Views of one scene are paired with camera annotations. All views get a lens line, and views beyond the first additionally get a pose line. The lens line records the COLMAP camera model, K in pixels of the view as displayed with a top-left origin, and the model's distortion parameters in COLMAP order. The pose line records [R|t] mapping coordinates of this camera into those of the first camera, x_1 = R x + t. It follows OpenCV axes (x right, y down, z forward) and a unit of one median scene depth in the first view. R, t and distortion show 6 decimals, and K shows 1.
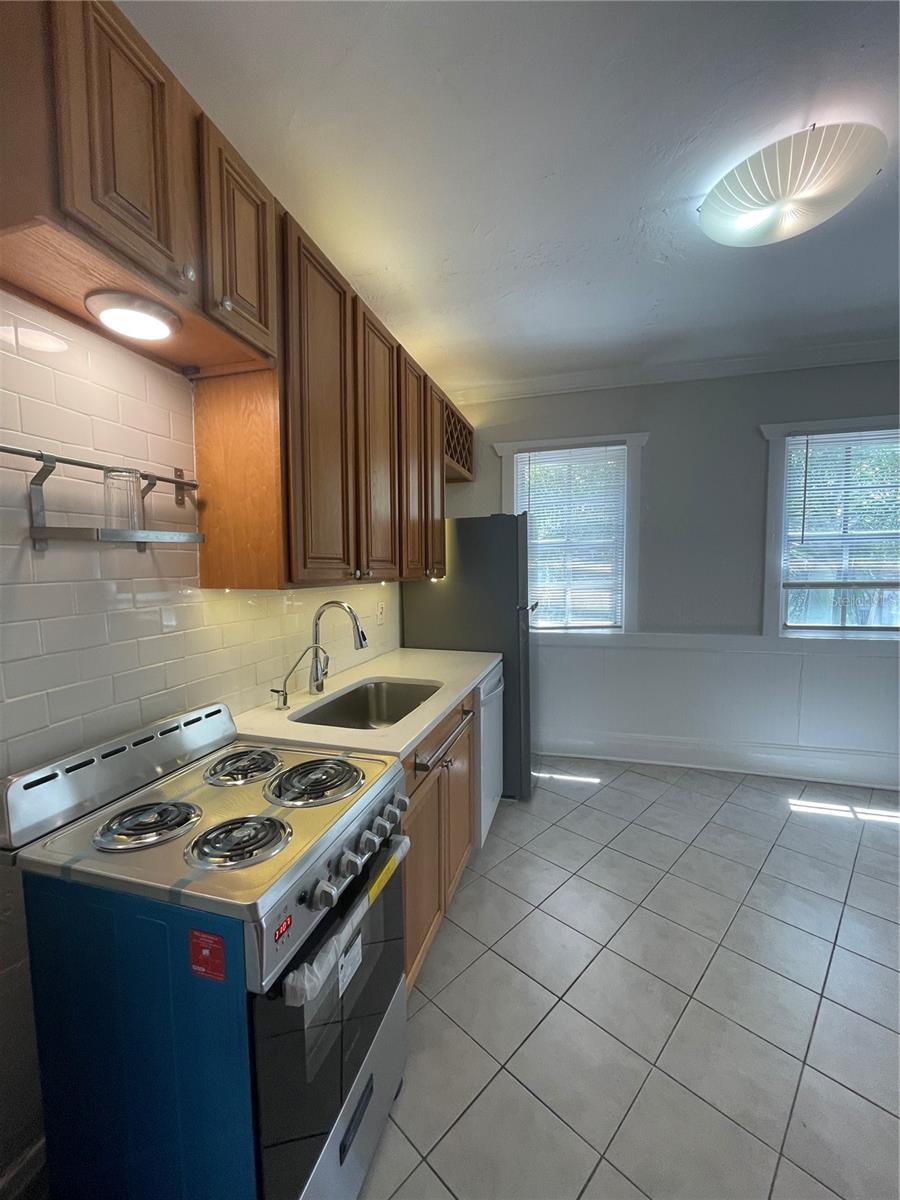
lens RADIAL K [[486.5, 0, 447.6], [0, 486.5, 599.5], [0, 0, 1]] dist [-0.001857, -0.000225]
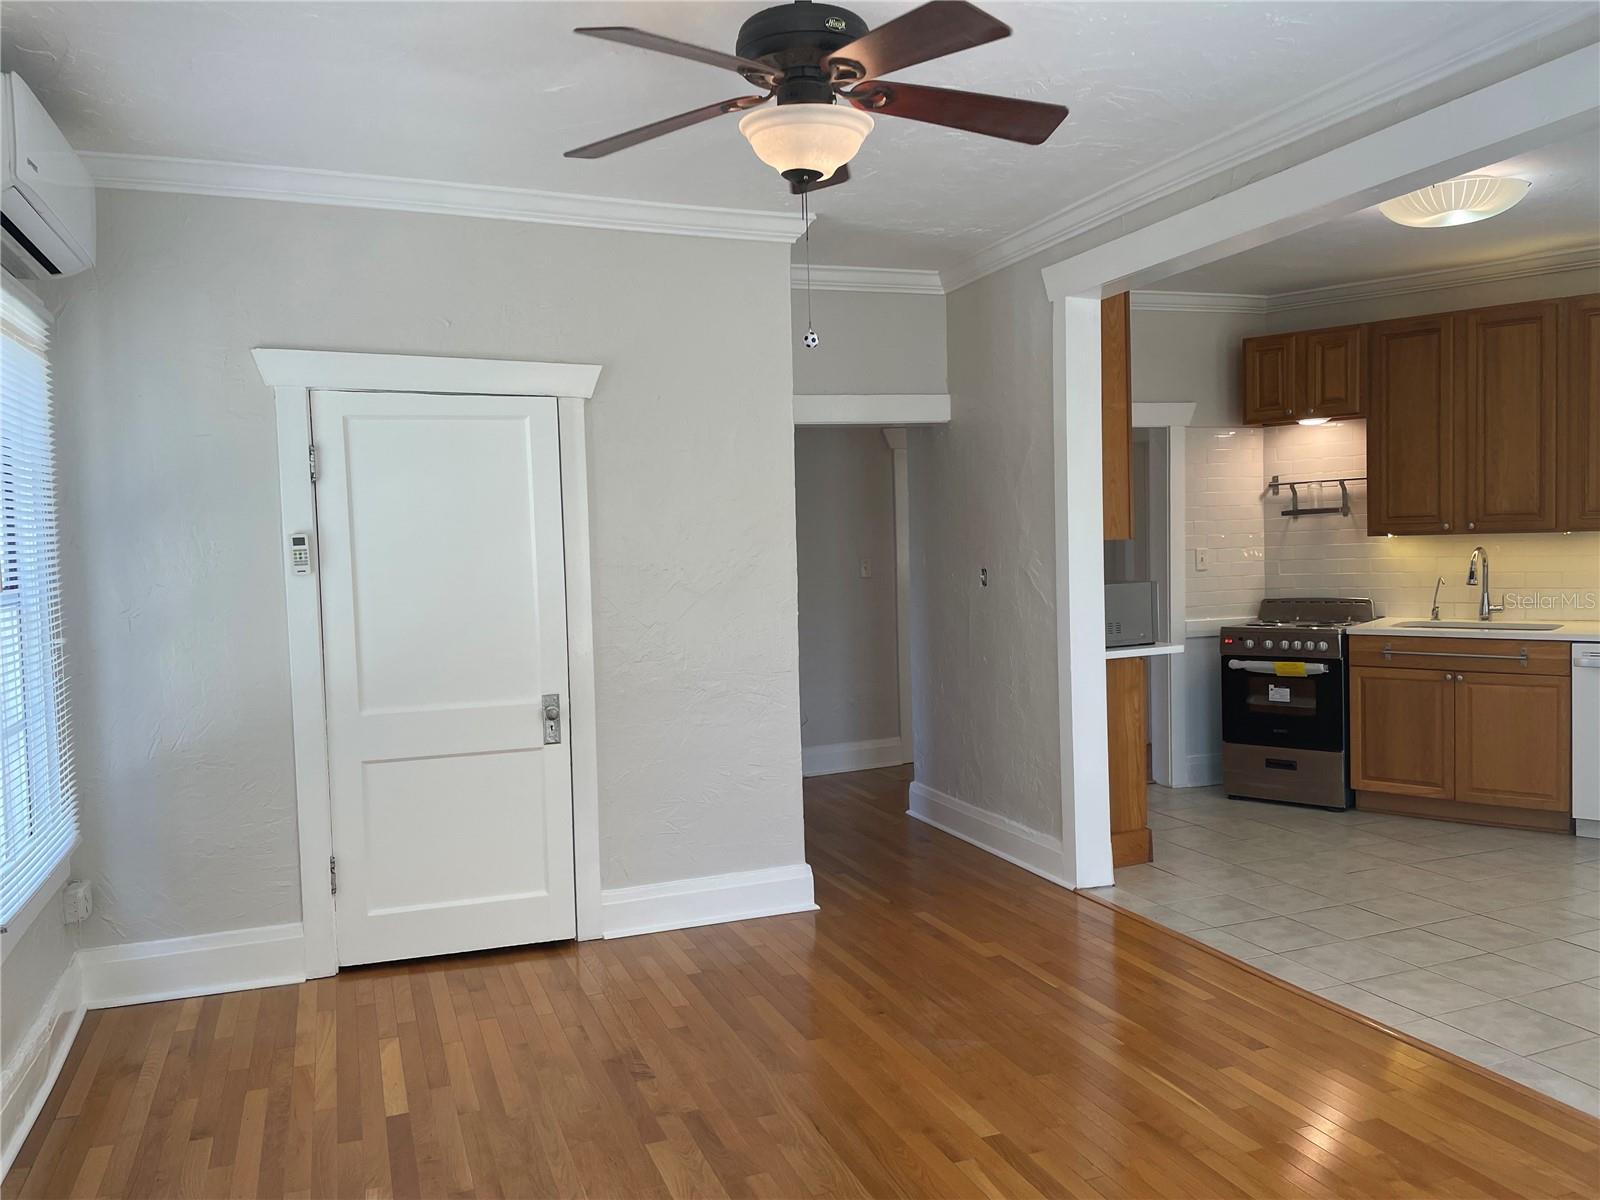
lens RADIAL K [[1206.2, 0, 787.8], [0, 1206.2, 597.7], [0, 0, 1]] dist [0.090893, -0.109143]
pose [[-0.420926, 0.065246, -0.904745, 2.403907], [-0.027237, 0.996051, 0.084502, -0.060614], [0.906686, 0.060212, -0.417487, 0.500706]]
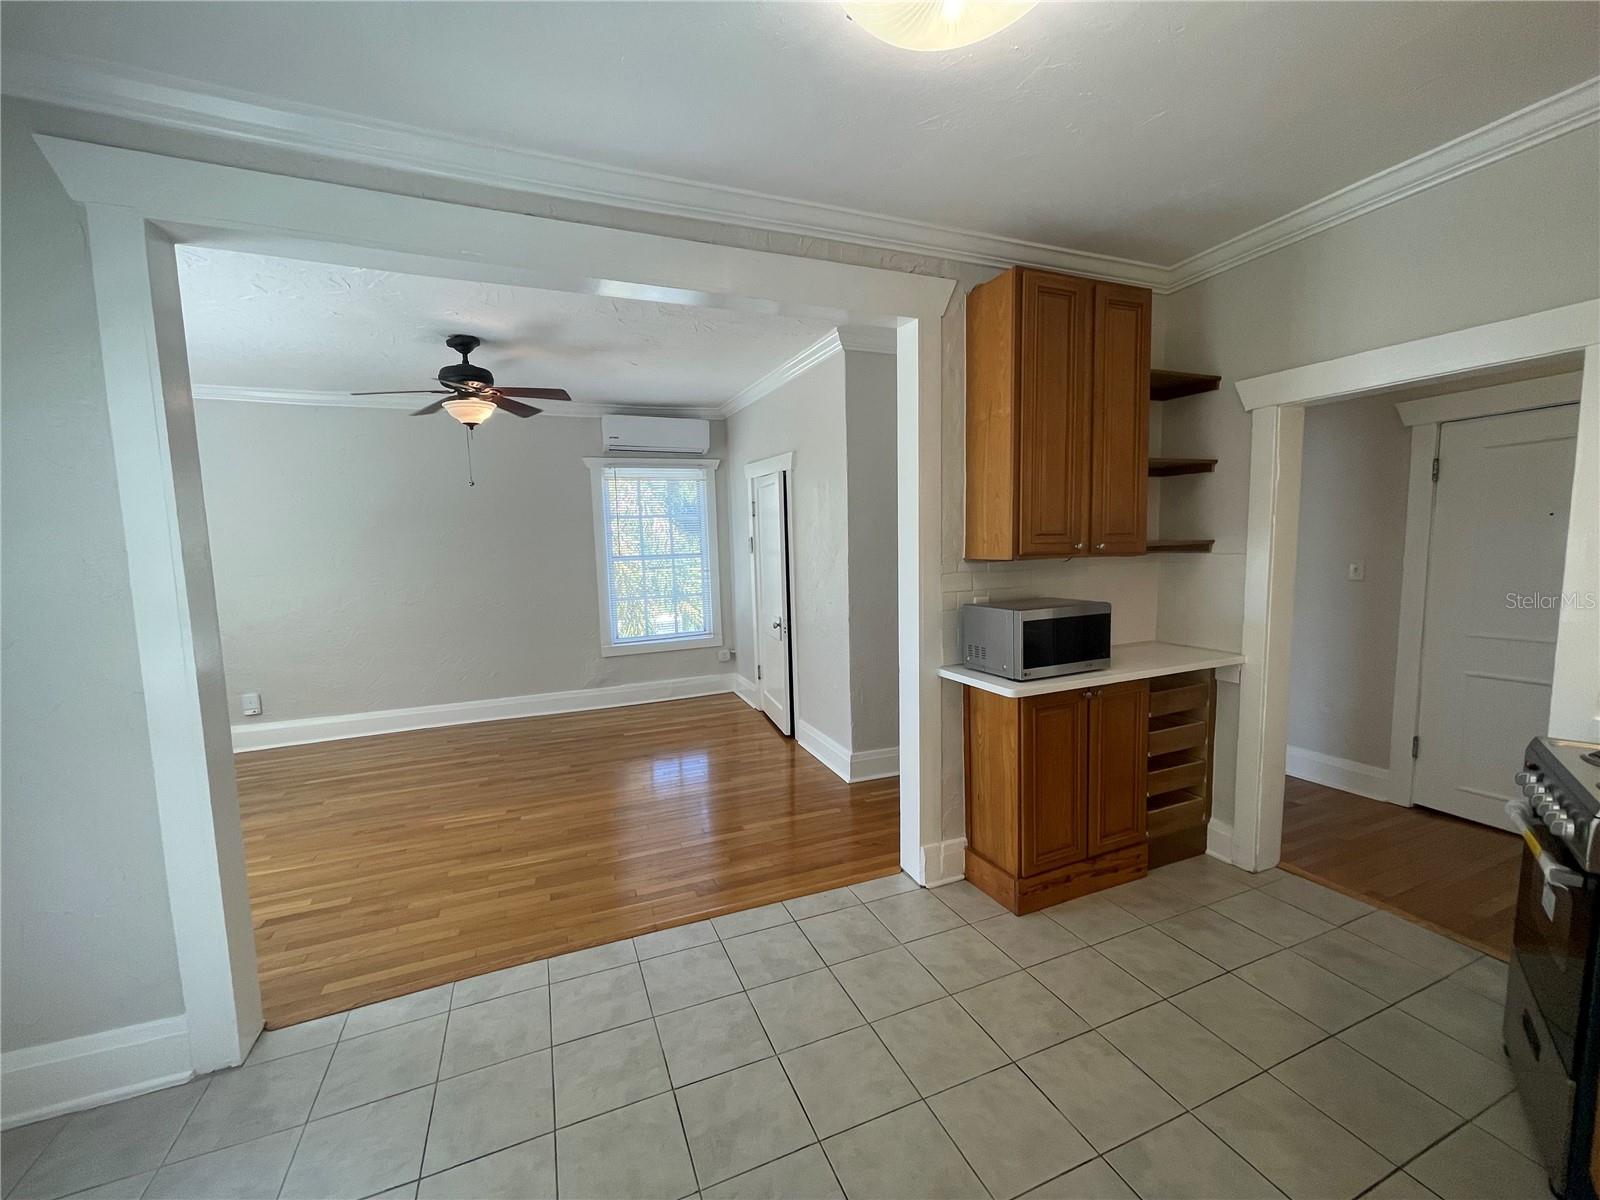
lens RADIAL K [[644.9, 0, 800.0], [0, 644.9, 600.0], [0, 0, 1]] dist [-0.002412, -0.000225]
pose [[-0.920462, -0.006244, 0.390783, 0.327695], [0.059600, 0.985936, 0.156137, -0.108019], [-0.386262, 0.167009, -0.907144, 1.141785]]
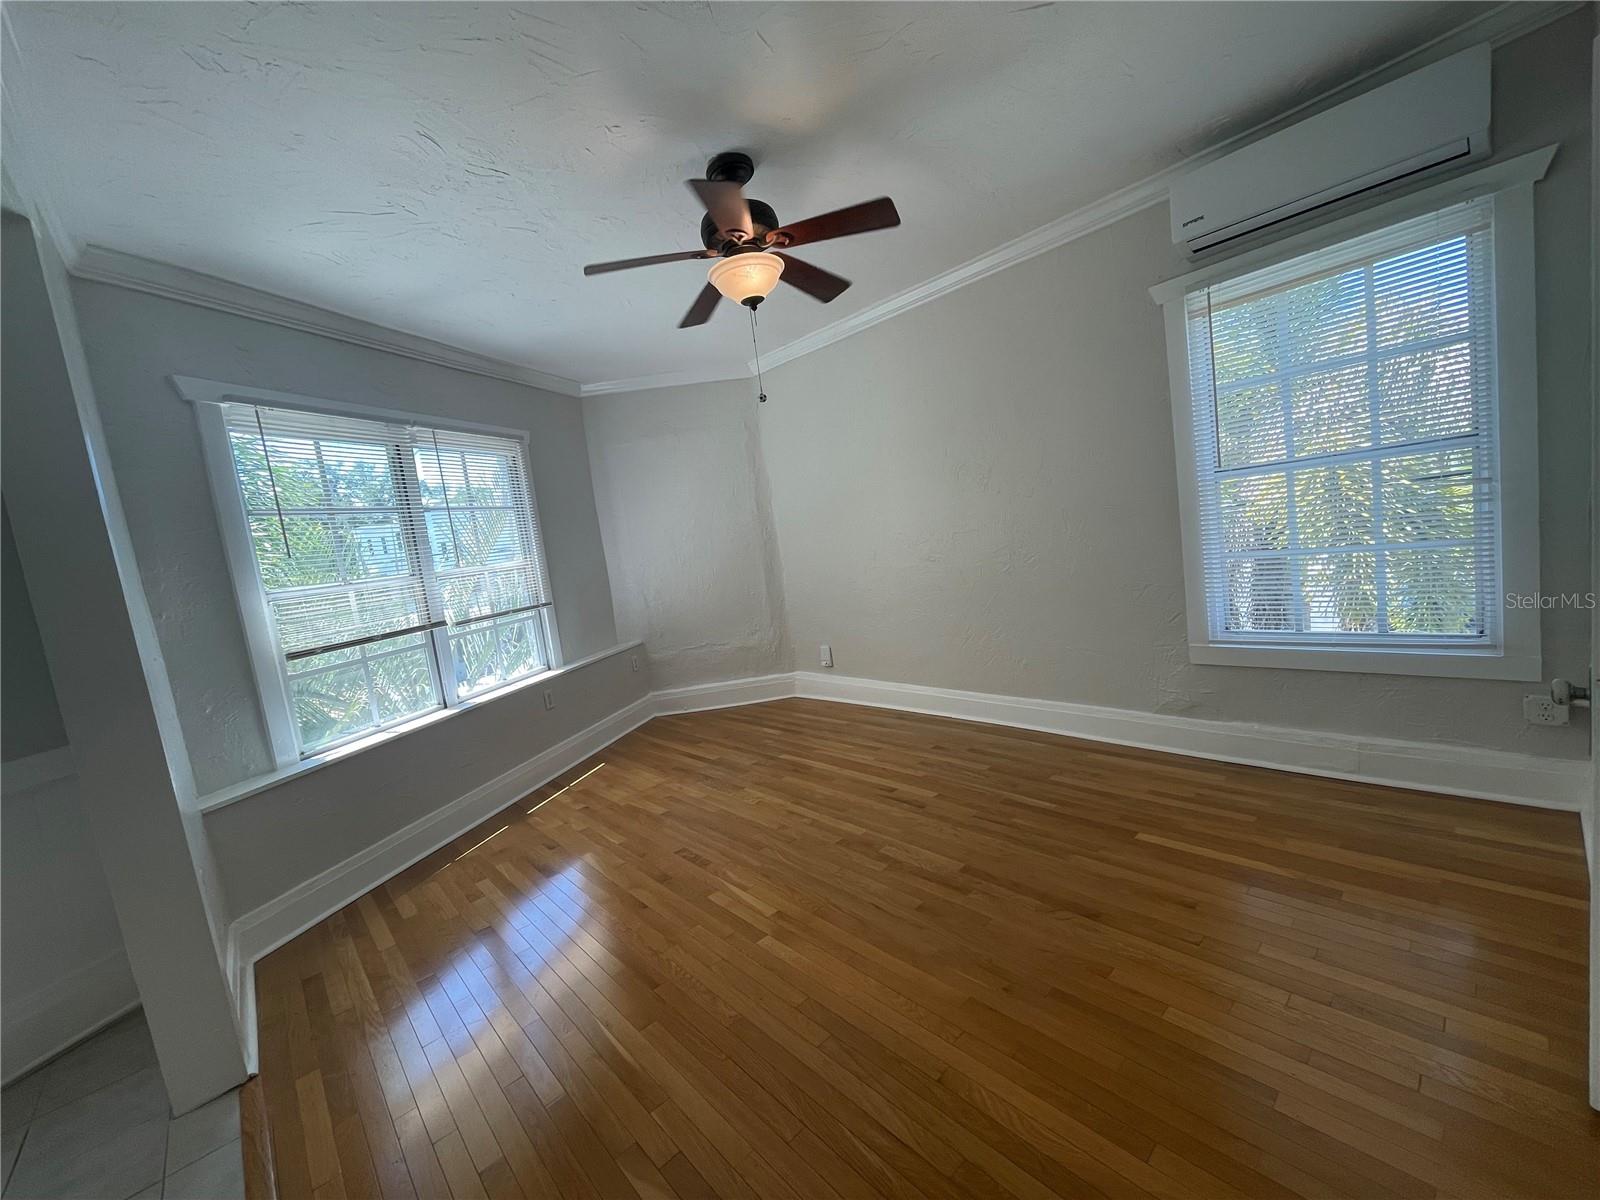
lens RADIAL K [[644.9, 0, 800.0], [0, 644.9, 600.0], [0, 0, 1]] dist [-0.002412, -0.000225]
pose [[0.055779, -0.109545, 0.992415, 0.606938], [0.199598, 0.975123, 0.096418, 0.017042], [-0.978289, 0.192706, 0.076256, 0.045702]]
